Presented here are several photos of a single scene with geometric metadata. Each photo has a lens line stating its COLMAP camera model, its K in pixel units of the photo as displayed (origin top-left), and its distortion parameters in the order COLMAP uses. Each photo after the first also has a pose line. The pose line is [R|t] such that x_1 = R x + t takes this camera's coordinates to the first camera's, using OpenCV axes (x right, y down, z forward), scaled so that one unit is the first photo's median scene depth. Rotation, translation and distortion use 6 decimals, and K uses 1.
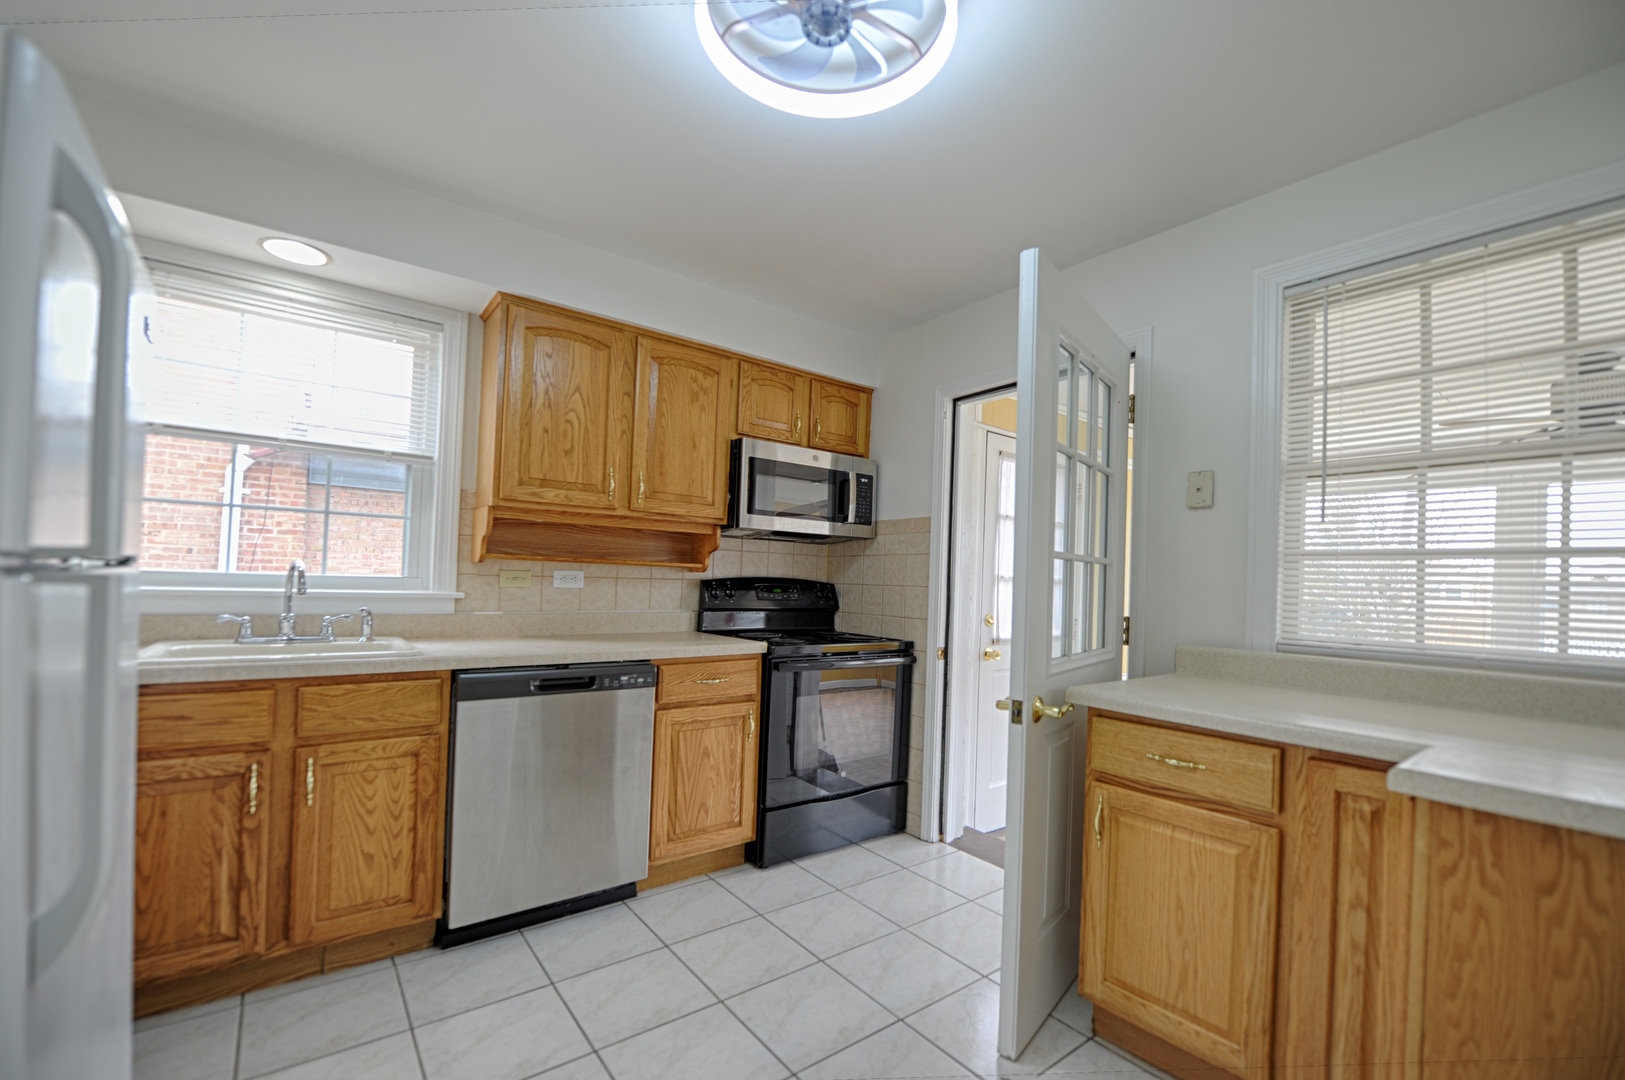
lens RADIAL K [[675.6, 0, 808.0], [0, 675.6, 572.8], [0, 0, 1]] dist [-0.001573, -0.011966]
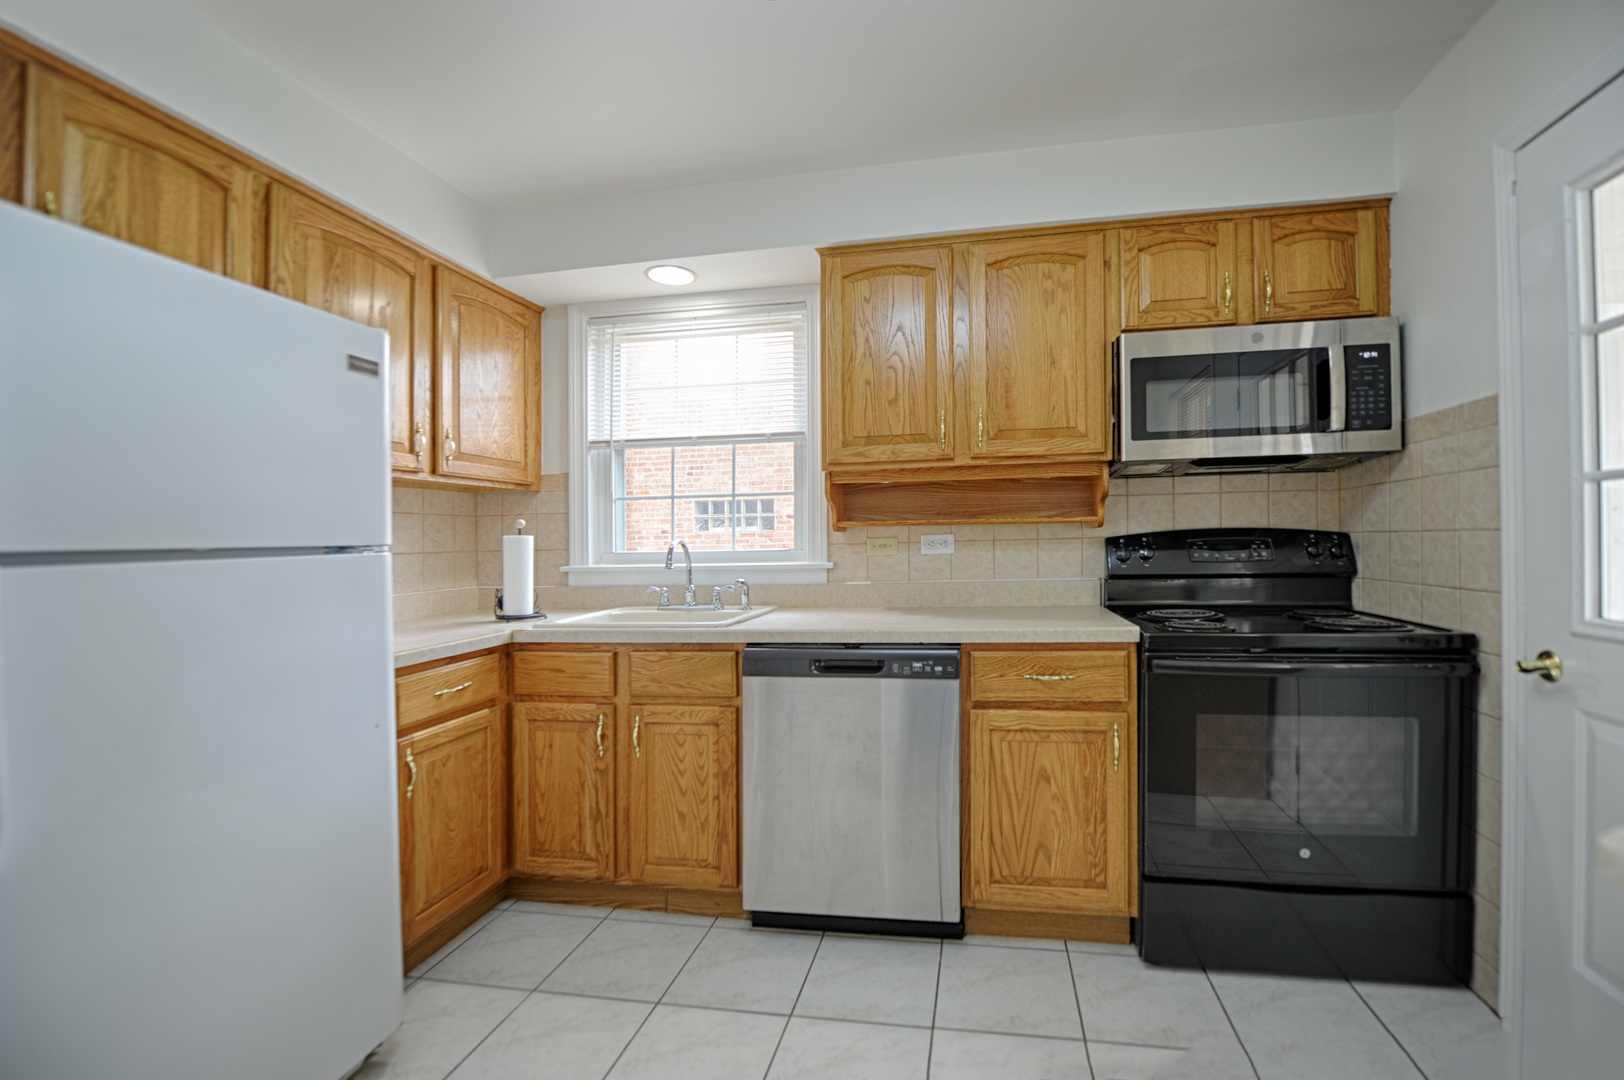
lens RADIAL K [[676.1, 0, 843.7], [0, 676.1, 537.6], [0, 0, 1]] dist [-0.012697, -0.000649]
pose [[0.691875, -0.049604, -0.720311, 0.230026], [0.050464, 0.998520, -0.020291, 0.014017], [0.720251, -0.022311, 0.693354, 0.337024]]
